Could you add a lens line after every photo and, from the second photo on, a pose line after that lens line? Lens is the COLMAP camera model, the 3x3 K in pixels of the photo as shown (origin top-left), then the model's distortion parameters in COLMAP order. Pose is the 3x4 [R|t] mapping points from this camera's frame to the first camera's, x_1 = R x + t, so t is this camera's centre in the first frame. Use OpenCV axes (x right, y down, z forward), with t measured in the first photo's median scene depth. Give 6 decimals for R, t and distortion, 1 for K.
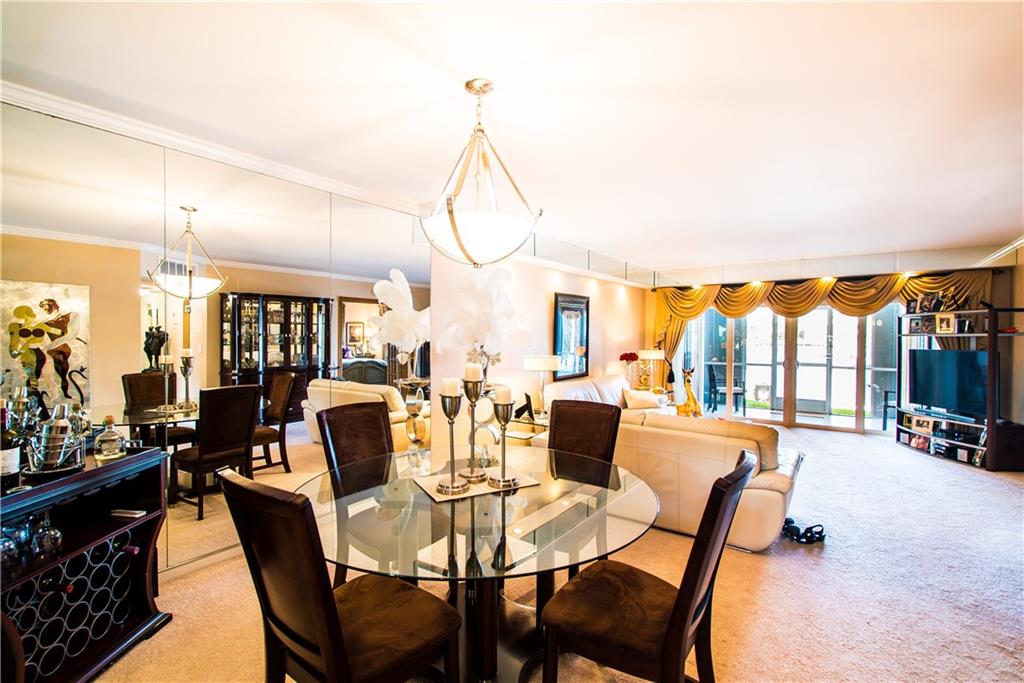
lens RADIAL K [[473.1, 0, 512.0], [0, 473.1, 341.5], [0, 0, 1]] dist [0.001205, 0.000194]
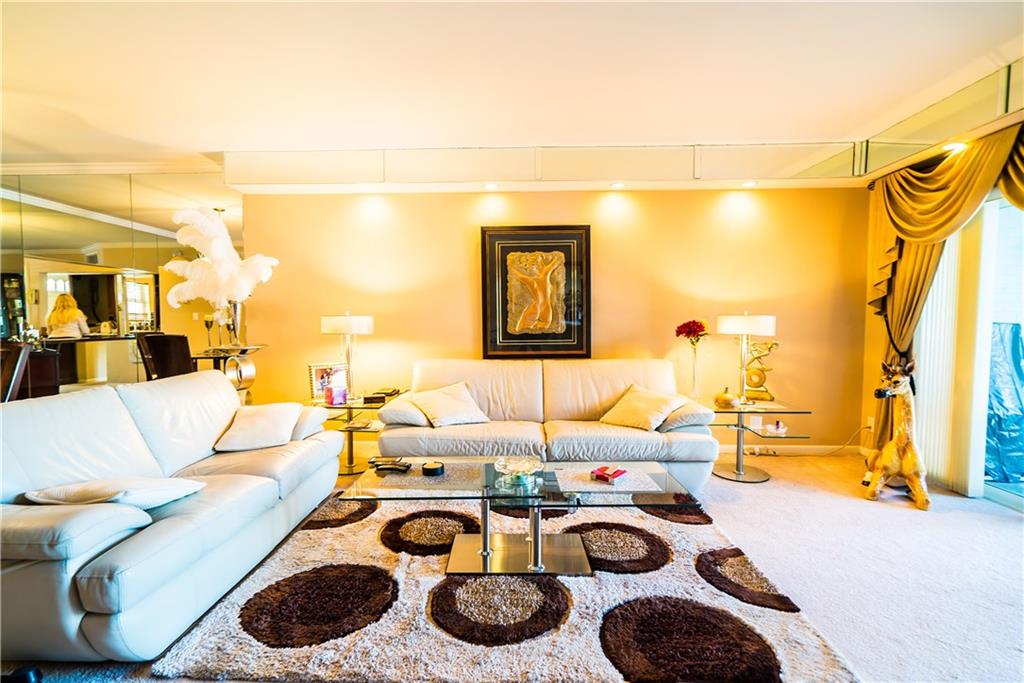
lens RADIAL K [[473.1, 0, 512.0], [0, 473.1, 341.5], [0, 0, 1]] dist [0.001205, 0.000194]
pose [[0.562238, 0.032082, -0.826353, 0.651173], [-0.007940, 0.999411, 0.033398, 0.034570], [0.826938, -0.012217, 0.562161, 0.632419]]
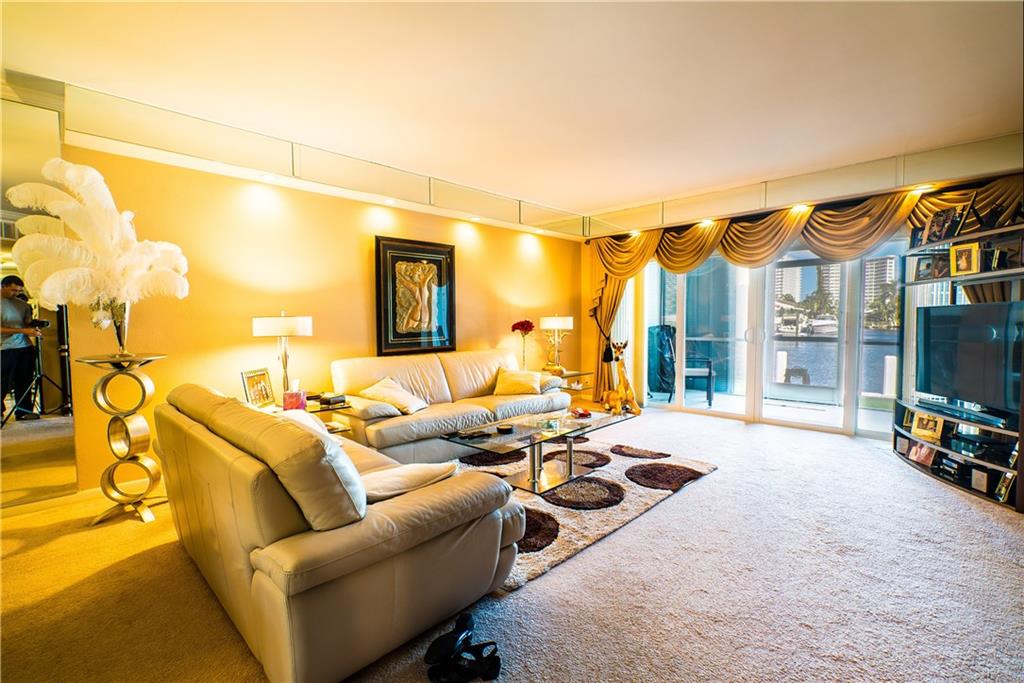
lens RADIAL K [[473.1, 0, 512.0], [0, 473.1, 341.5], [0, 0, 1]] dist [0.001205, 0.000194]
pose [[0.989481, -0.004684, -0.144586, 0.390331], [0.009297, 0.999468, 0.031246, 0.037683], [0.144363, -0.032262, 0.988999, 0.288596]]
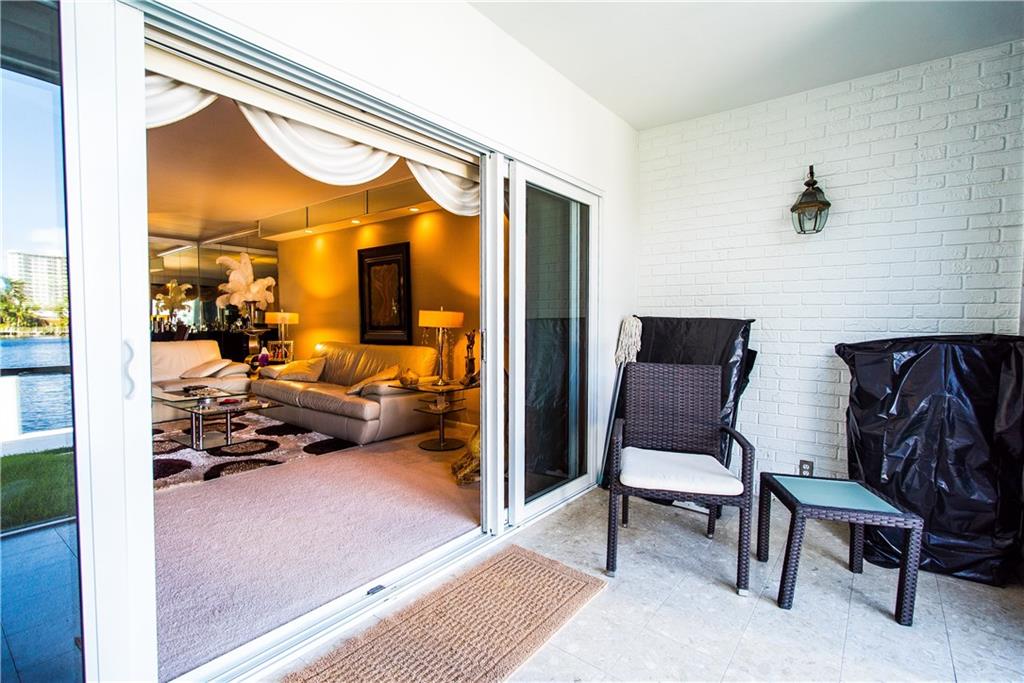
lens RADIAL K [[473.1, 0, 512.0], [0, 473.1, 341.5], [0, 0, 1]] dist [0.001205, 0.000194]
pose [[-0.039443, 0.038783, -0.998469, 1.007599], [-0.020259, 0.999010, 0.039604, 0.035834], [0.999016, 0.021790, -0.038619, 1.301753]]
